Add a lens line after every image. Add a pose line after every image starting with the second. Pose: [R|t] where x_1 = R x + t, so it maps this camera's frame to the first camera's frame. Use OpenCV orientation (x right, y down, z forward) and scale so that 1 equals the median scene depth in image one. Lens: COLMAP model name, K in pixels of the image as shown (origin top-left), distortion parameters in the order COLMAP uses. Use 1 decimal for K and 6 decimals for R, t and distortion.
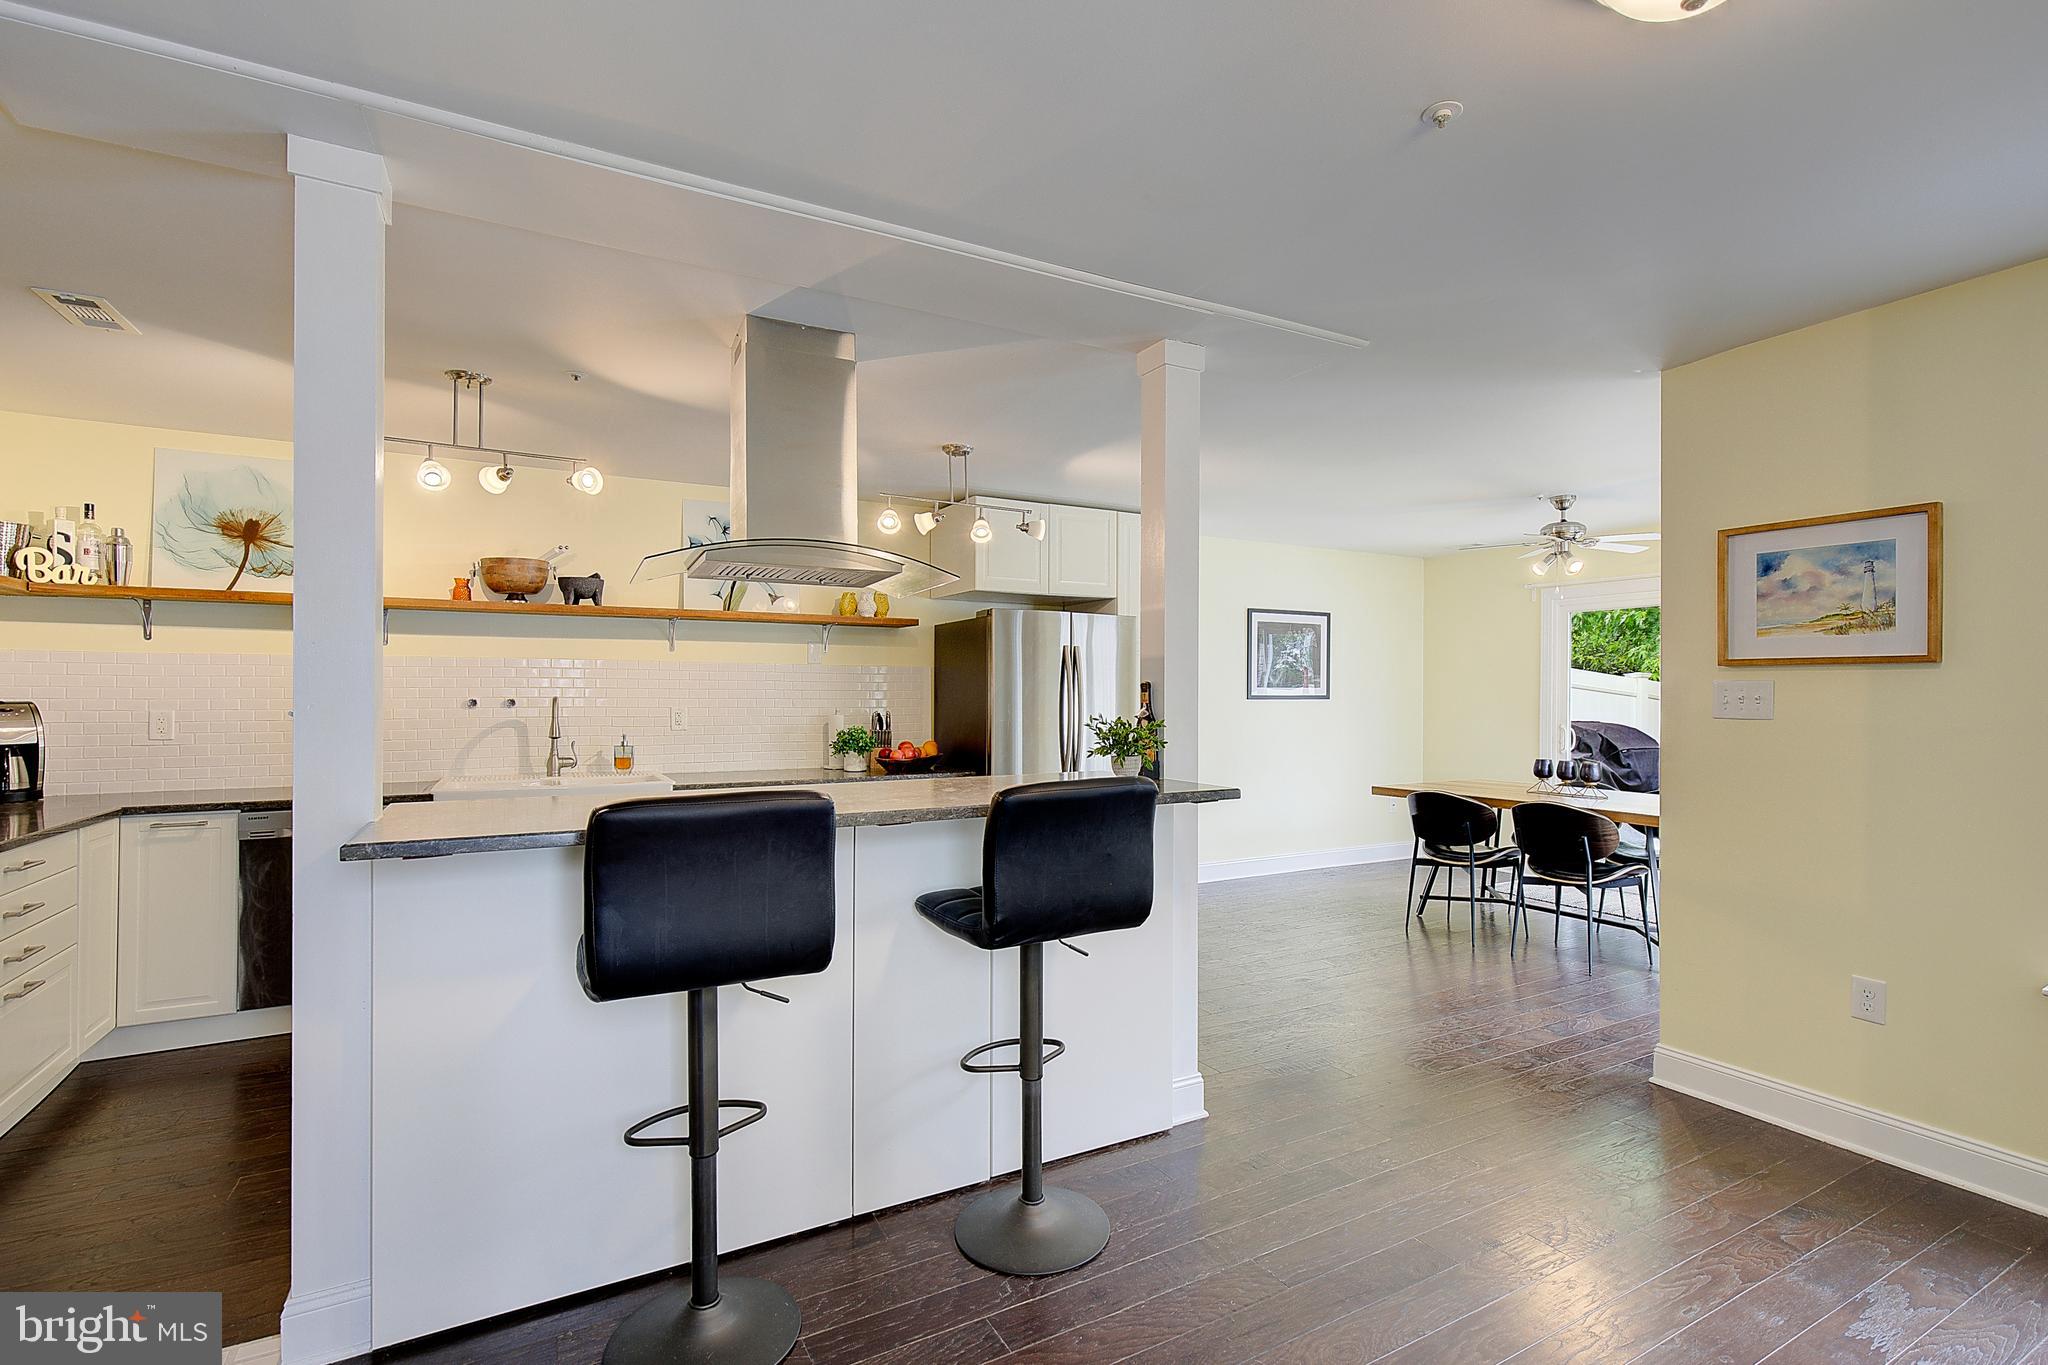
lens RADIAL K [[949.4, 0, 1041.4], [0, 949.4, 690.8], [0, 0, 1]] dist [0.004554, -0.001851]
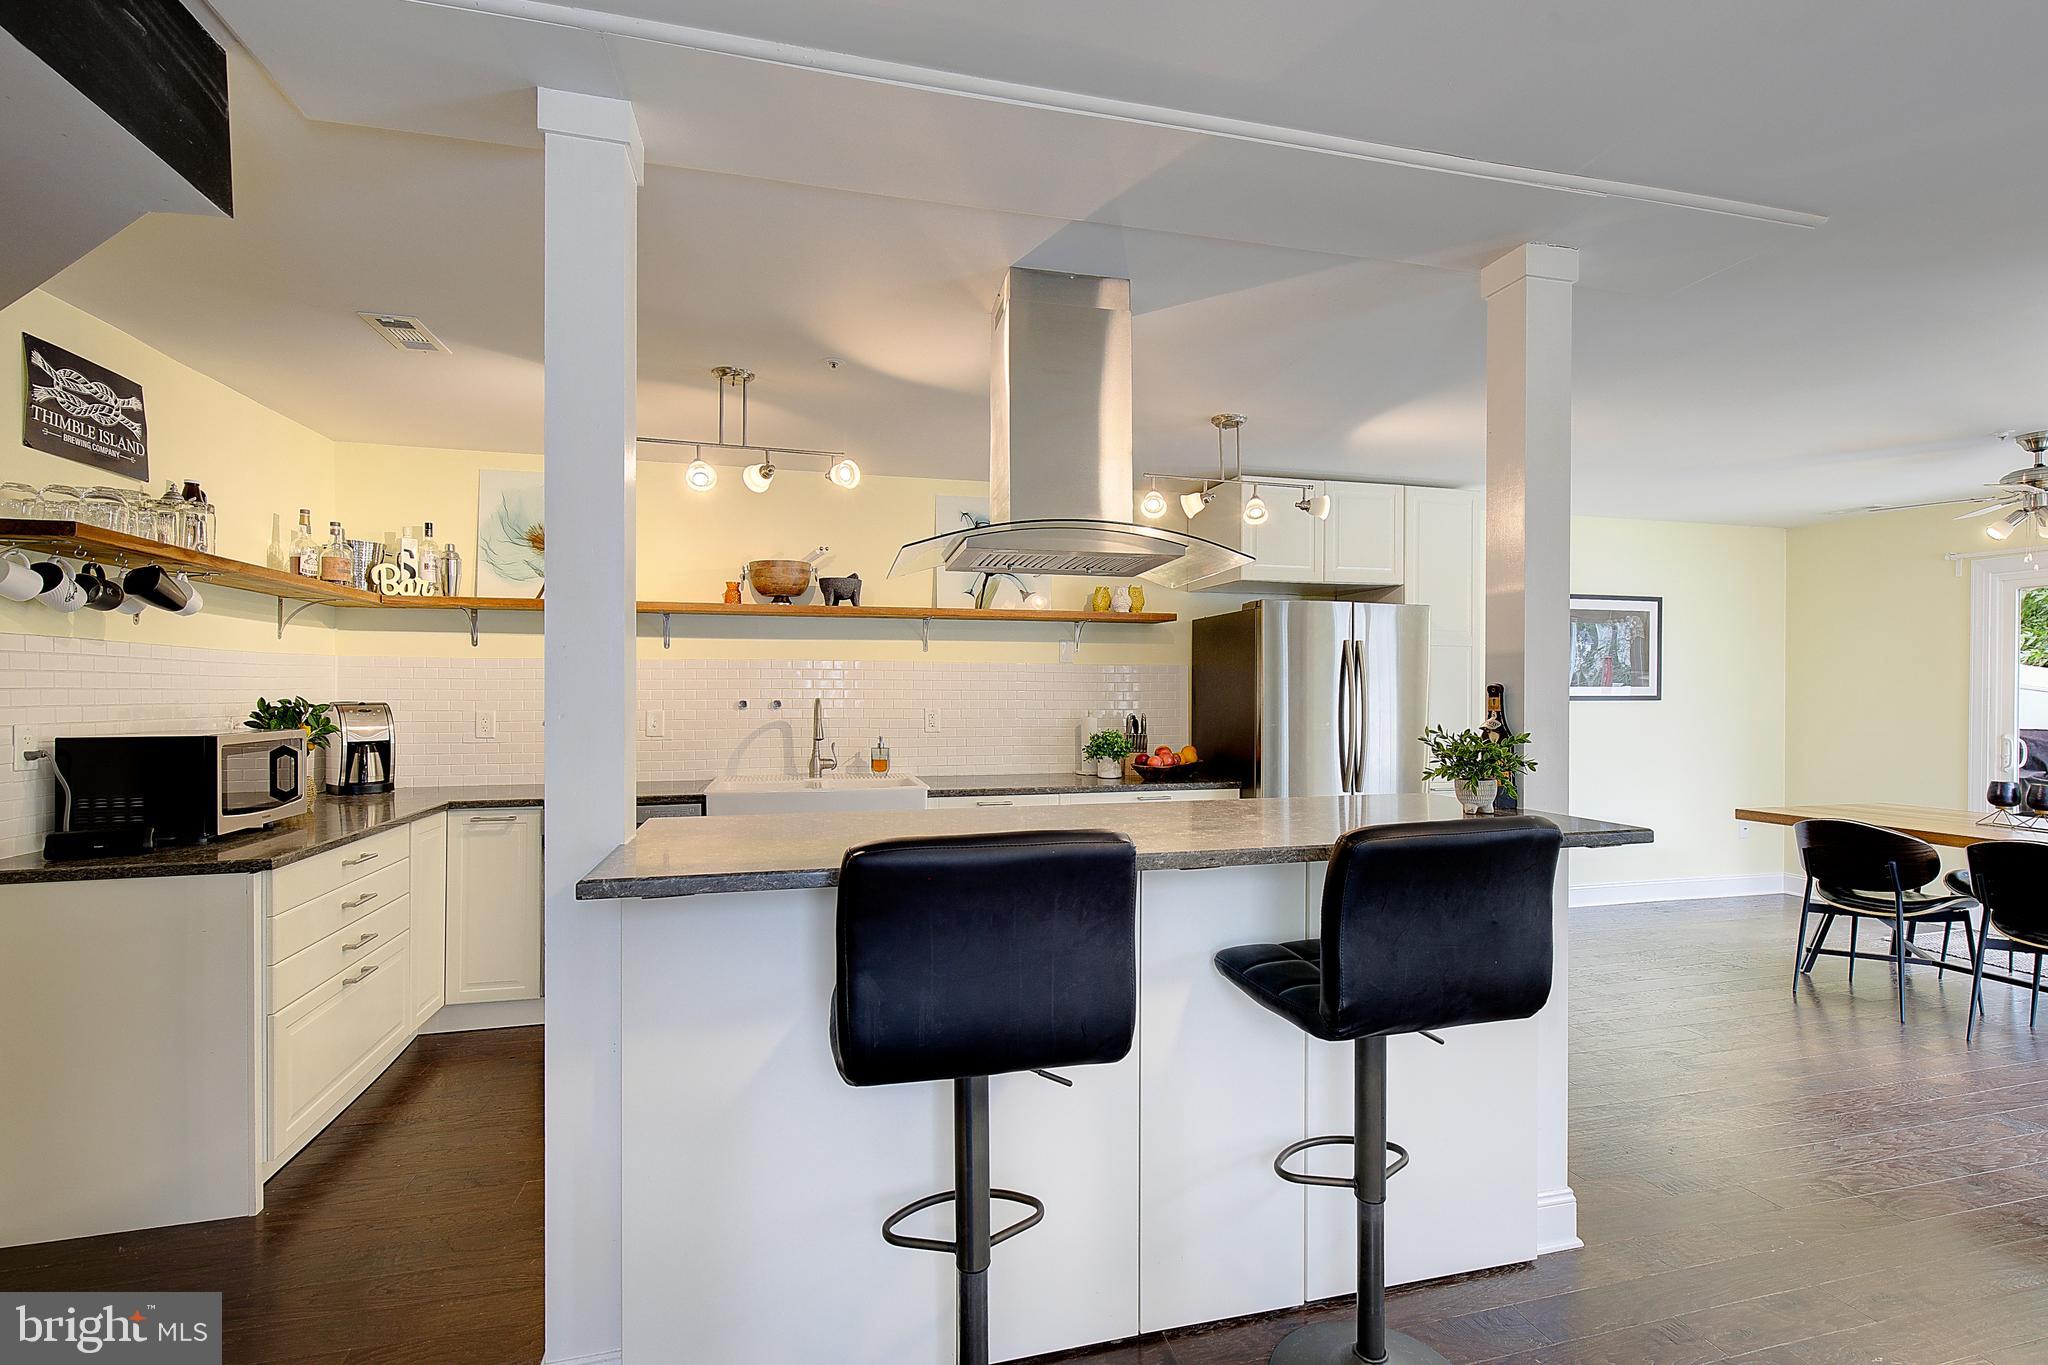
lens RADIAL K [[949.4, 0, 1039.3], [0, 949.4, 692.1], [0, 0, 1]] dist [0.004554, -0.001851]
pose [[0.969566, 0.000167, -0.244829, -0.054309], [0.000852, 0.999991, 0.004056, -0.005515], [0.244828, -0.004141, 0.969558, 0.121436]]
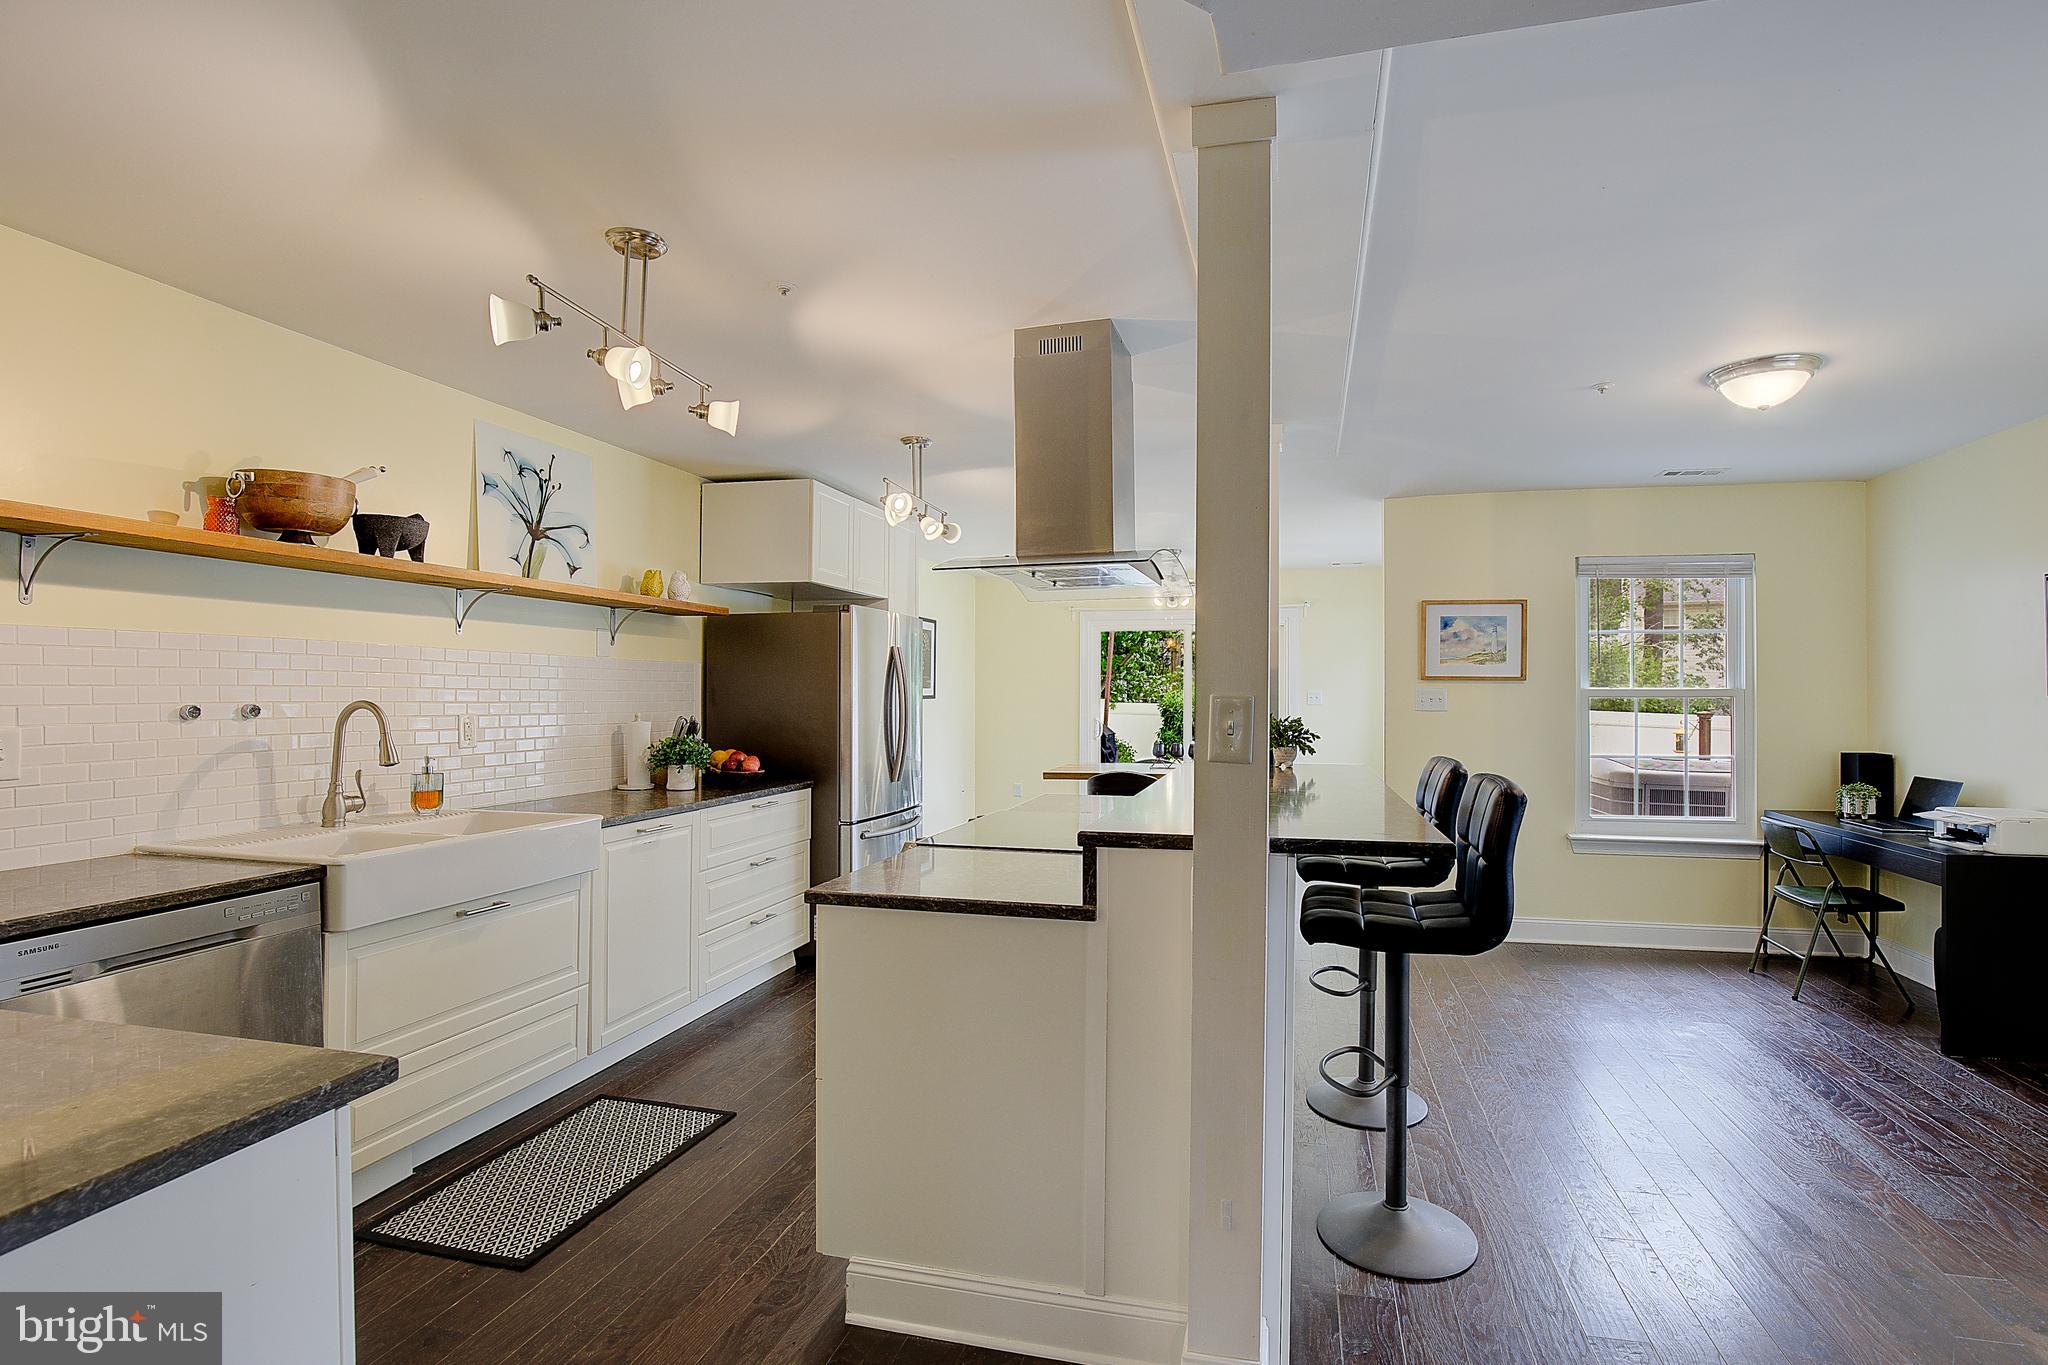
lens RADIAL K [[957.5, 0, 1091.2], [0, 957.5, 685.0], [0, 0, 1]] dist [-0.023268, 0.002189]
pose [[0.663007, 0.007120, 0.748580, -0.897312], [-0.005728, 0.999974, -0.004438, -0.005963], [-0.748591, -0.001345, 0.663030, 0.292721]]
